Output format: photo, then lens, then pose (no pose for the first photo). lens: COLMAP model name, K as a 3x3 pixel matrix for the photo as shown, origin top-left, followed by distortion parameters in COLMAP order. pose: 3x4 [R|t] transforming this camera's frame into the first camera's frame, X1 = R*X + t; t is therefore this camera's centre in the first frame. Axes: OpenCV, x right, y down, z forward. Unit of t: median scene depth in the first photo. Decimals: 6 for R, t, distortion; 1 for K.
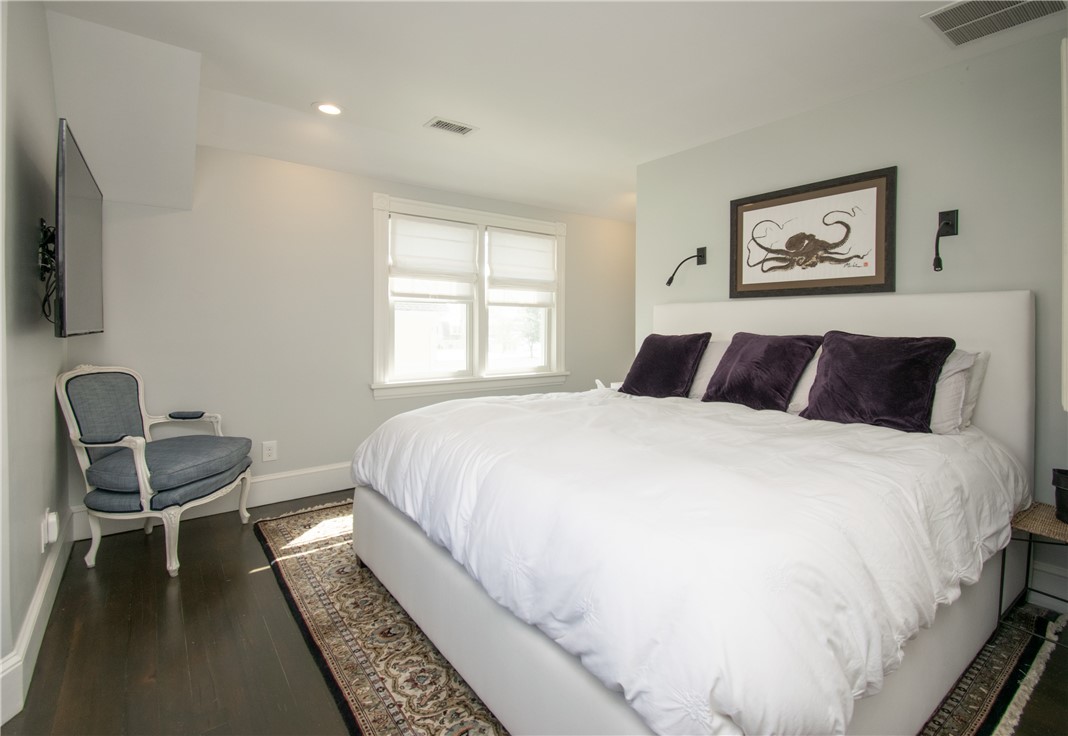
lens RADIAL K [[506.0, 0, 535.0], [0, 506.0, 329.4], [0, 0, 1]] dist [0.034438, -0.019909]
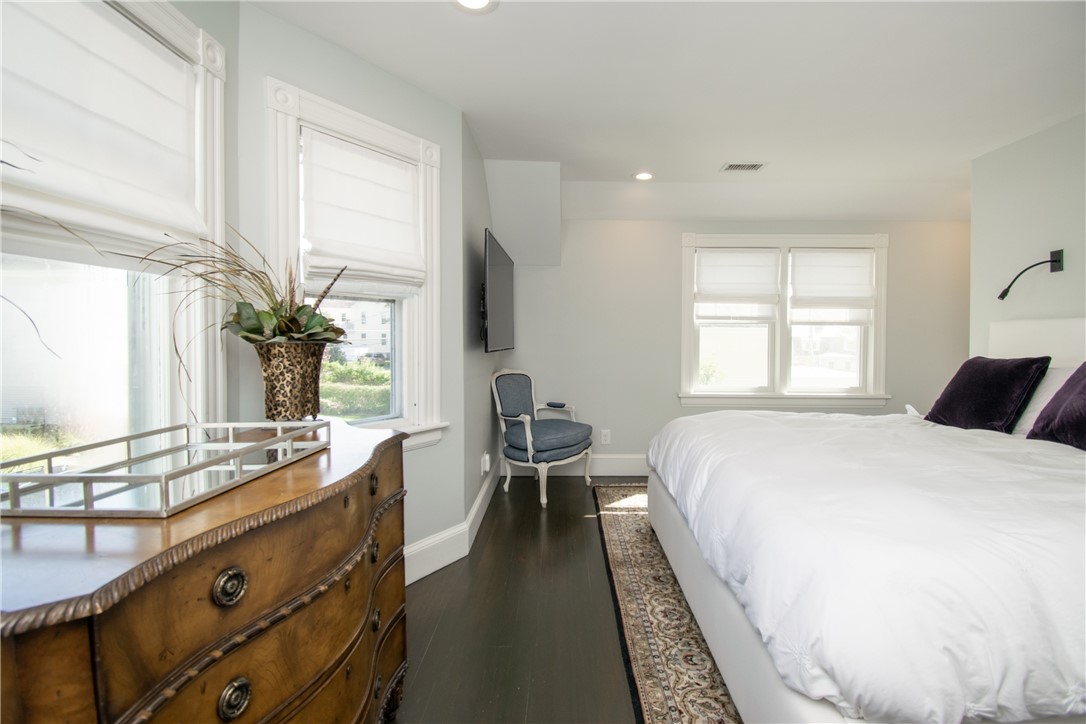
lens RADIAL K [[478.2, 0, 540.5], [0, 478.2, 345.9], [0, 0, 1]] dist [0.020598, -0.016946]
pose [[0.773089, 0.005968, -0.634270, 0.192815], [-0.002989, 0.999979, 0.005766, -0.012629], [0.634291, -0.002562, 0.773090, -0.113690]]
